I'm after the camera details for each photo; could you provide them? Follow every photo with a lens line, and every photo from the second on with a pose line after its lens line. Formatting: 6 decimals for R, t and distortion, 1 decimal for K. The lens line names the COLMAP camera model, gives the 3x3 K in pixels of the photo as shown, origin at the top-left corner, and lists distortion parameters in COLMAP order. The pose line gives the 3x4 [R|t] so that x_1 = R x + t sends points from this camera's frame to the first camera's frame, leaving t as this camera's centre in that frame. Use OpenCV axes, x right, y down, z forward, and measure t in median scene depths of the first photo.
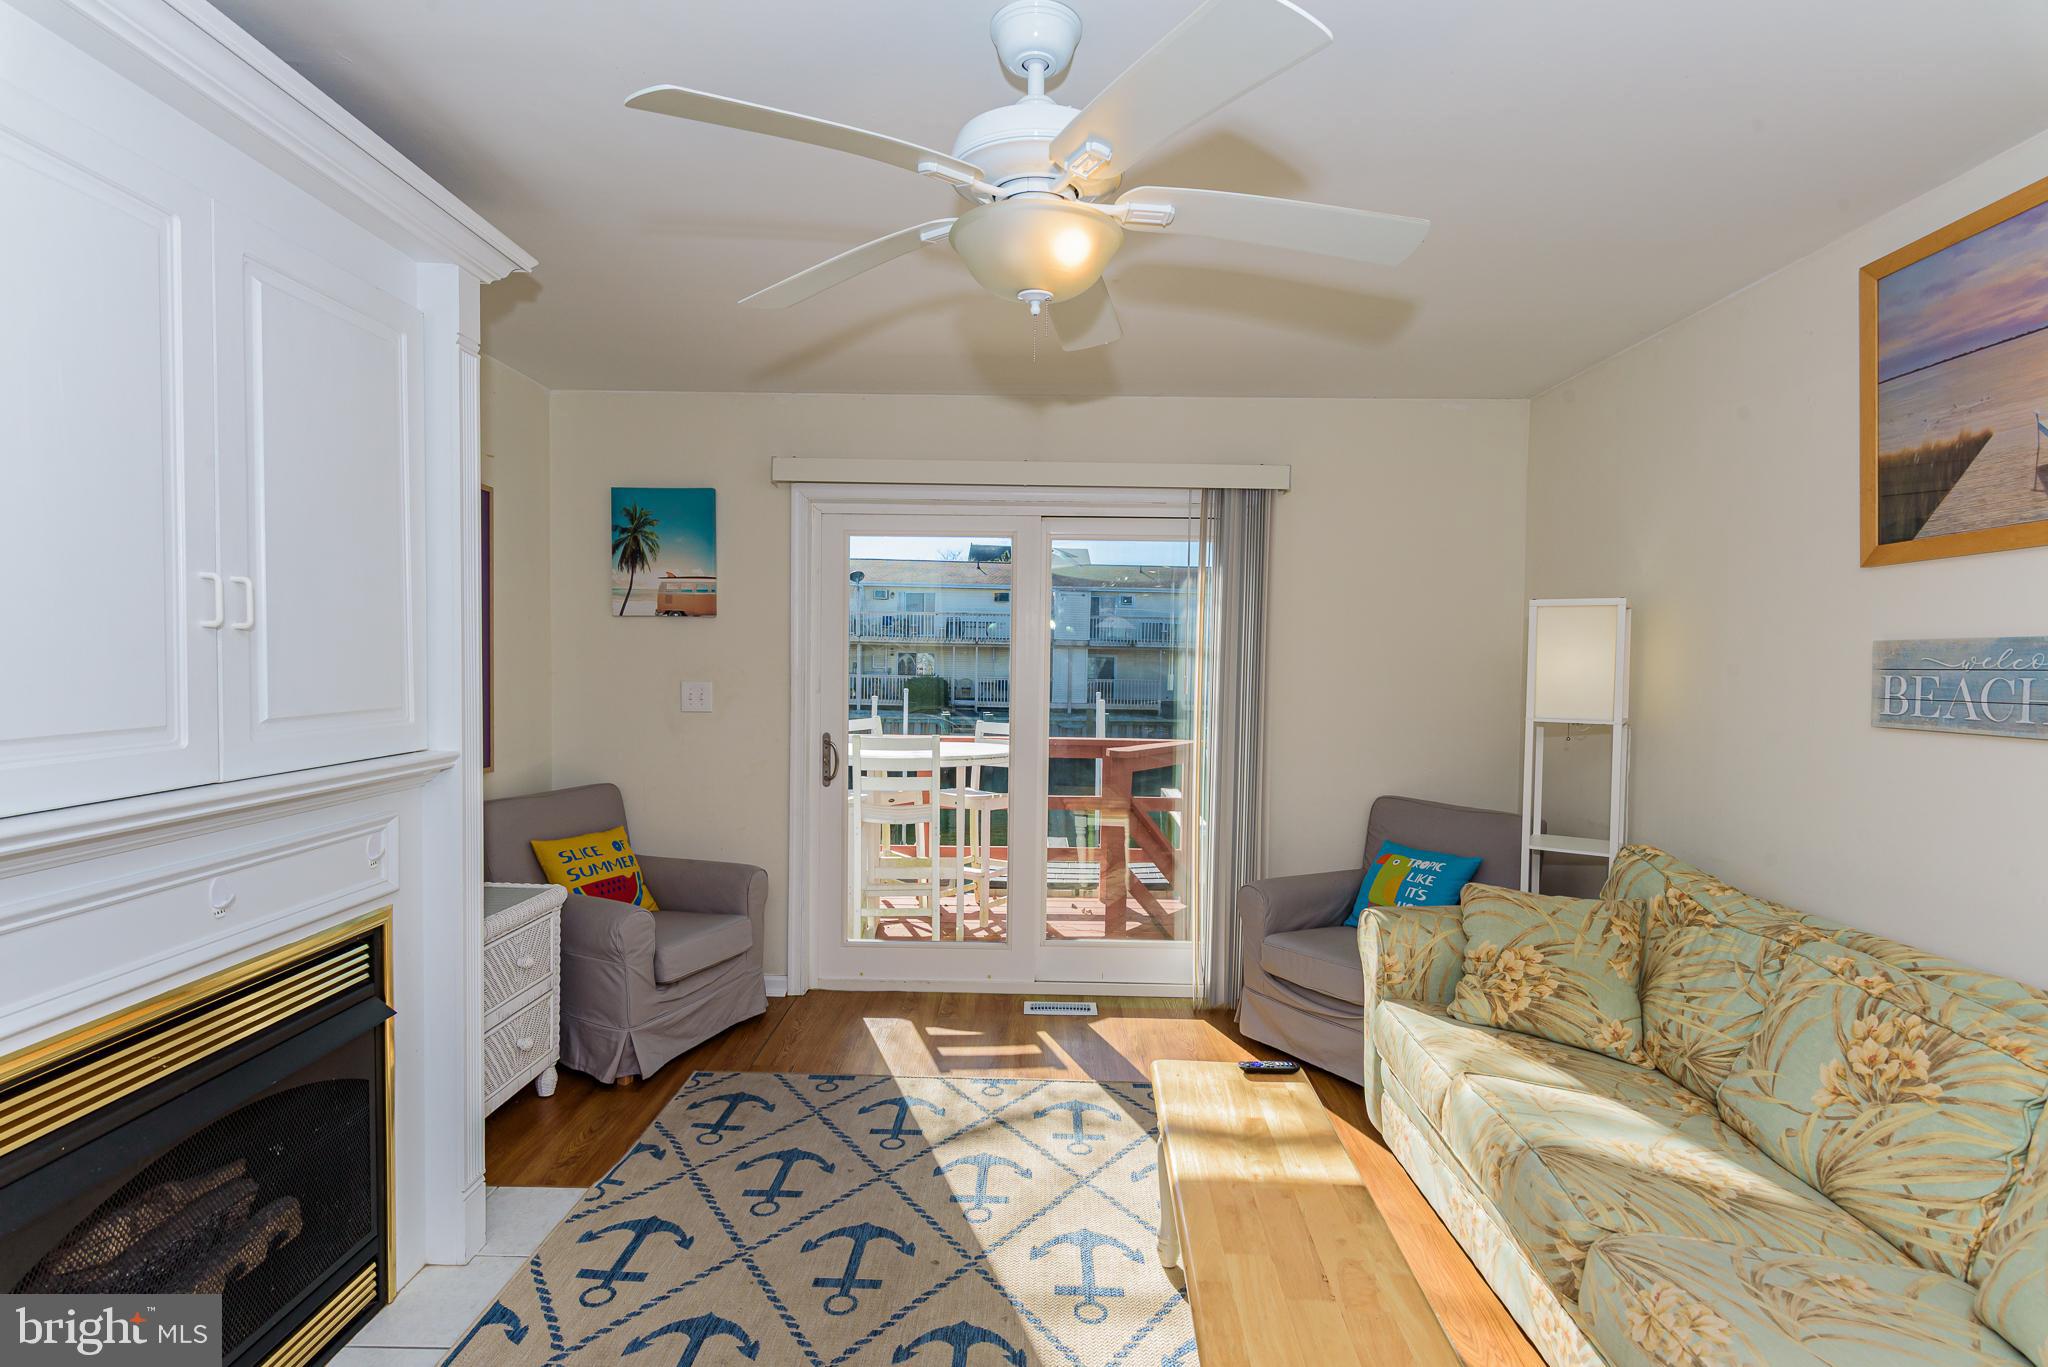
lens RADIAL K [[996.3, 0, 1021.2], [0, 996.3, 692.7], [0, 0, 1]] dist [0.004638, -0.001288]
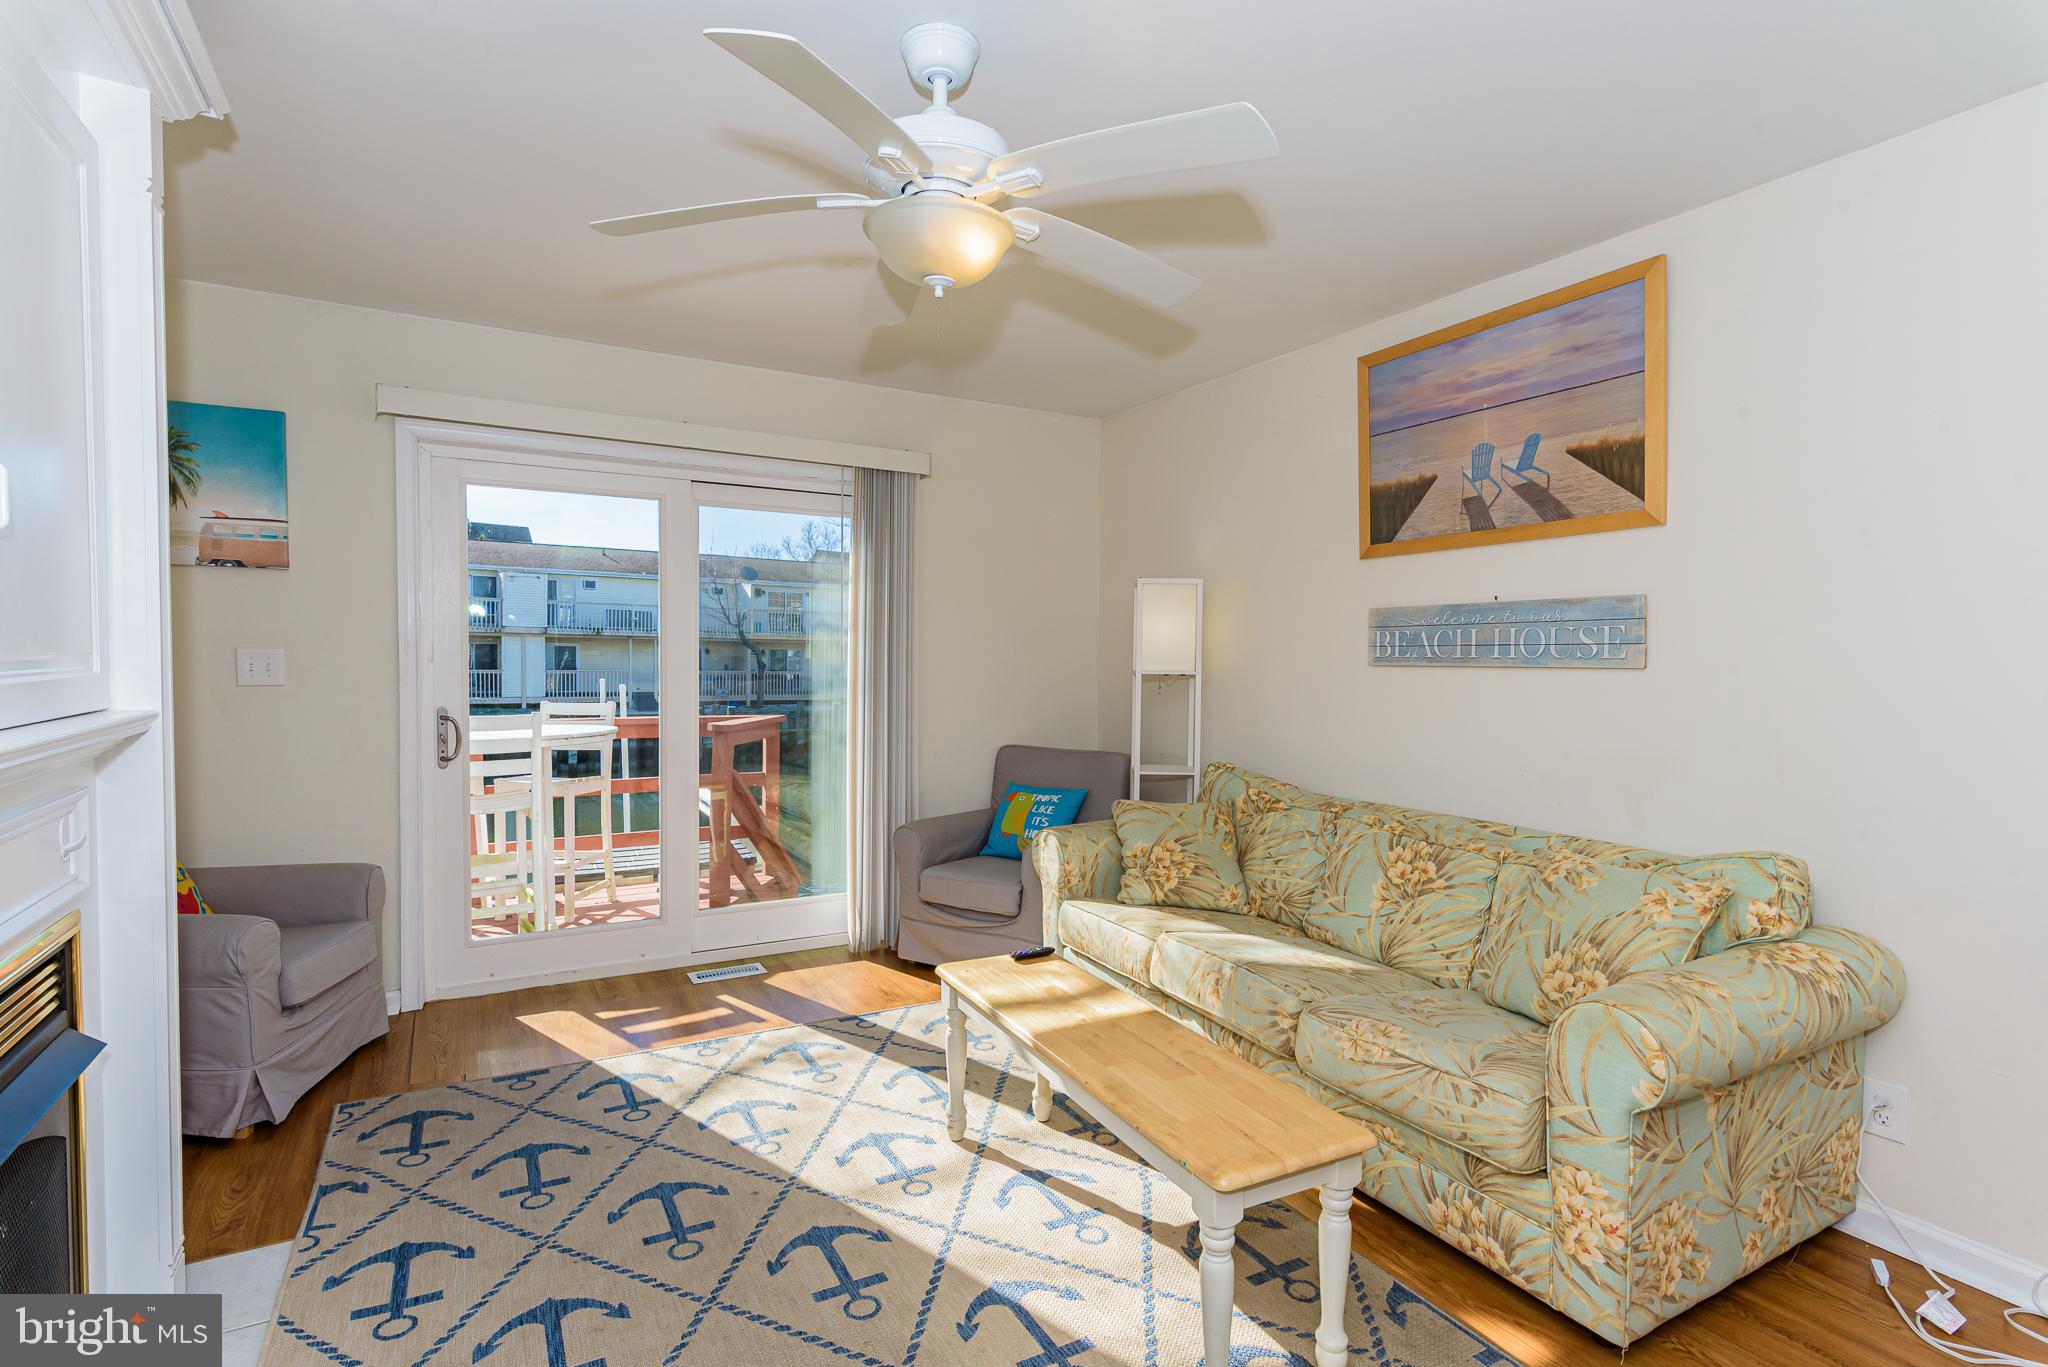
lens RADIAL K [[996.3, 0, 1021.2], [0, 996.3, 692.7], [0, 0, 1]] dist [0.004638, -0.001288]
pose [[0.861945, -0.022724, 0.506493, -0.296794], [0.018499, 0.999739, 0.013372, 0.037163], [-0.506665, -0.002156, 0.862141, -0.023025]]
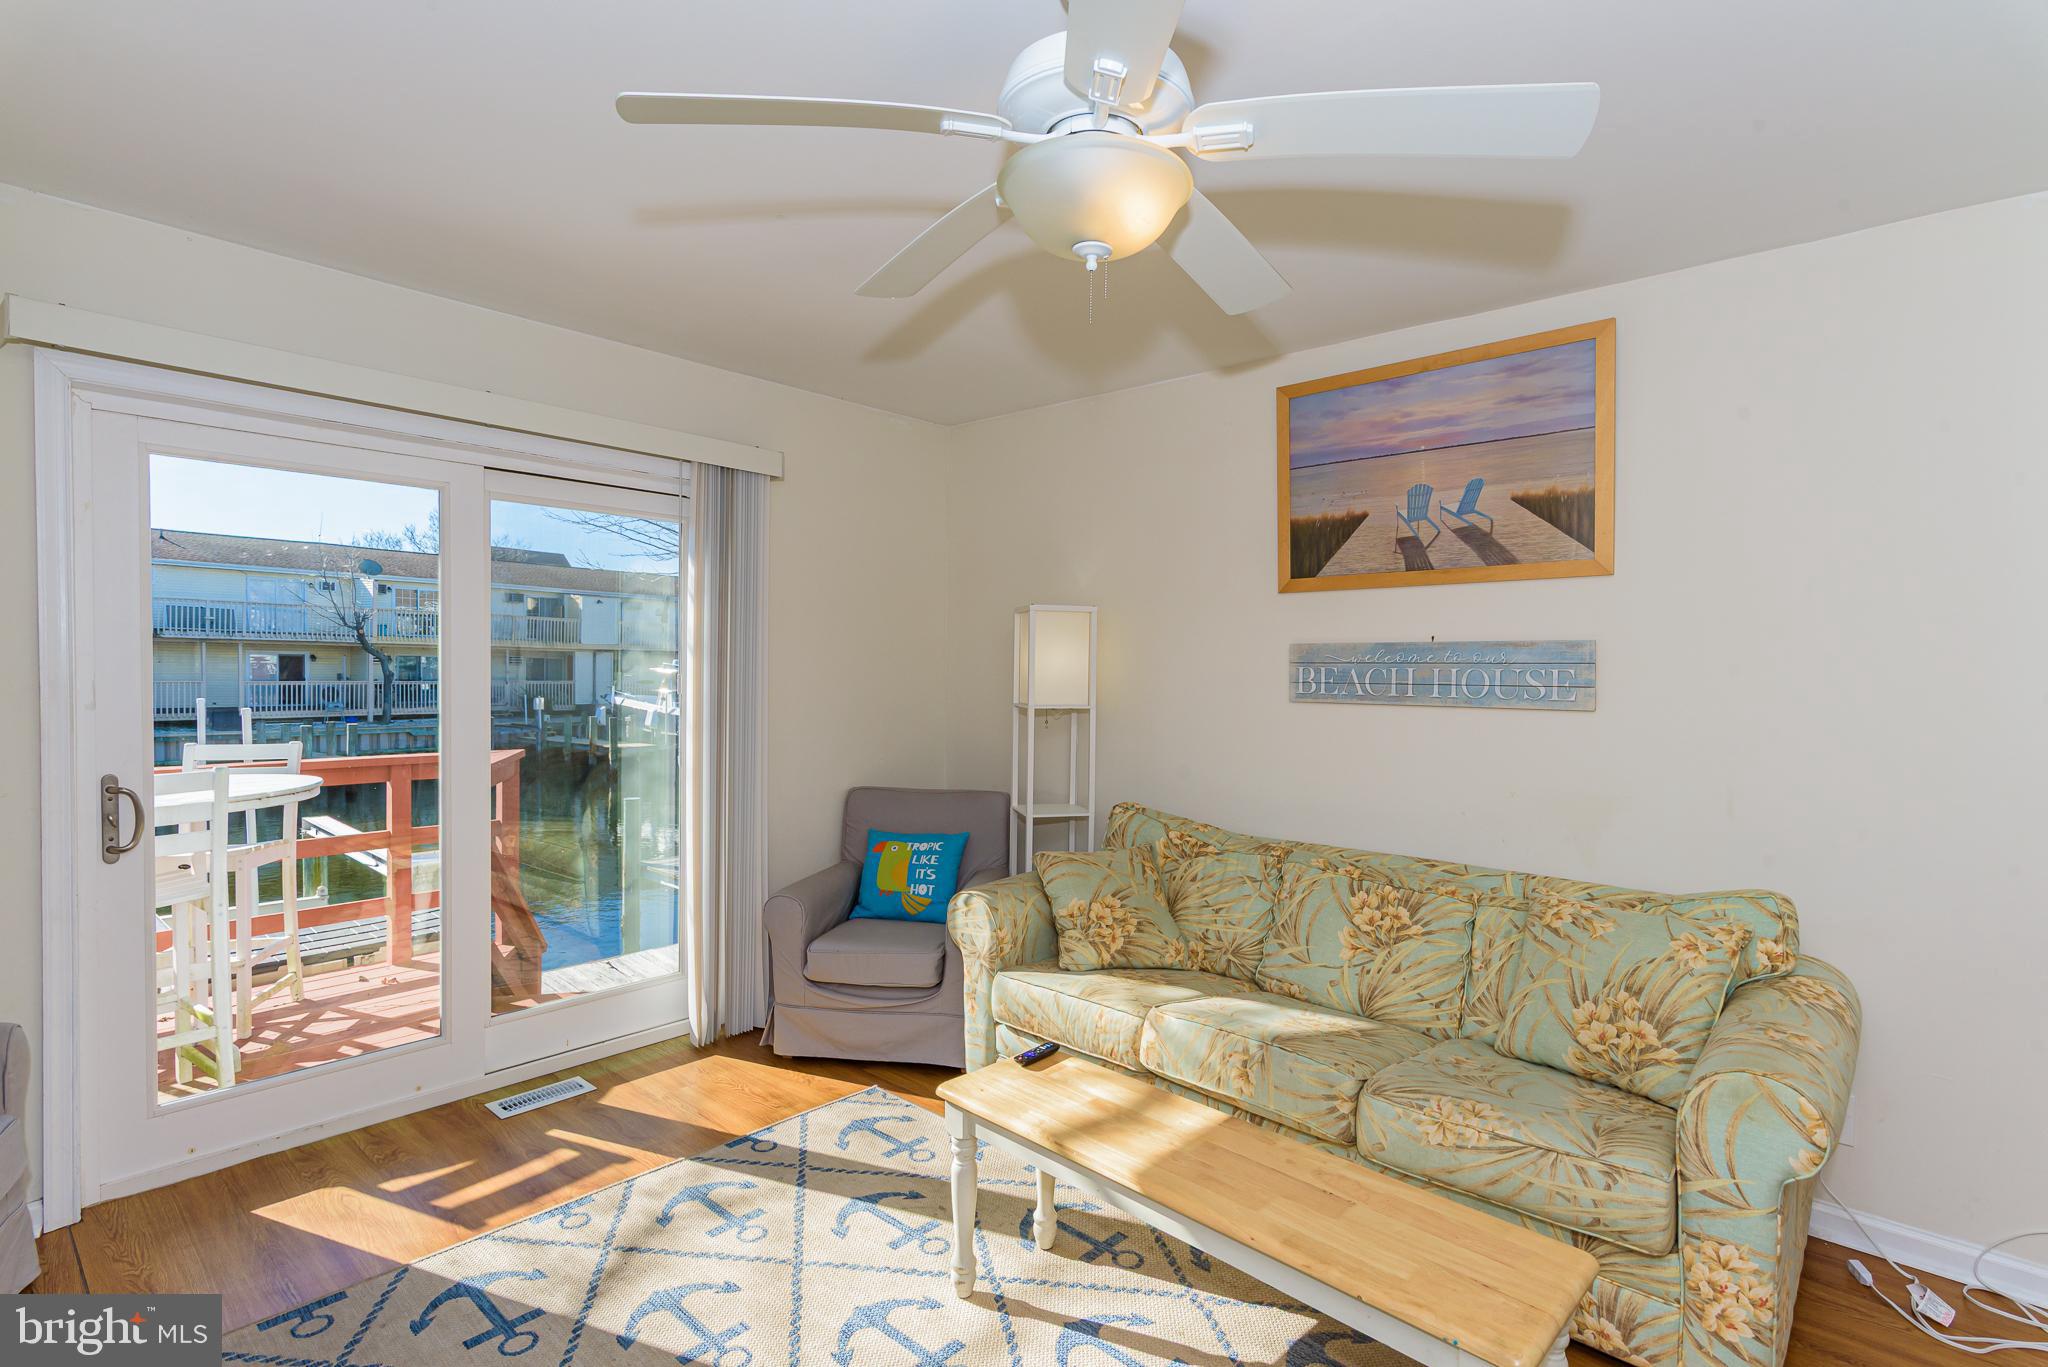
lens RADIAL K [[996.3, 0, 1021.2], [0, 996.3, 692.7], [0, 0, 1]] dist [0.004638, -0.001288]
pose [[0.655535, -0.025878, 0.754721, -0.427761], [0.022695, 0.999636, 0.014564, -0.008194], [-0.754824, 0.007581, 0.655884, 0.276218]]
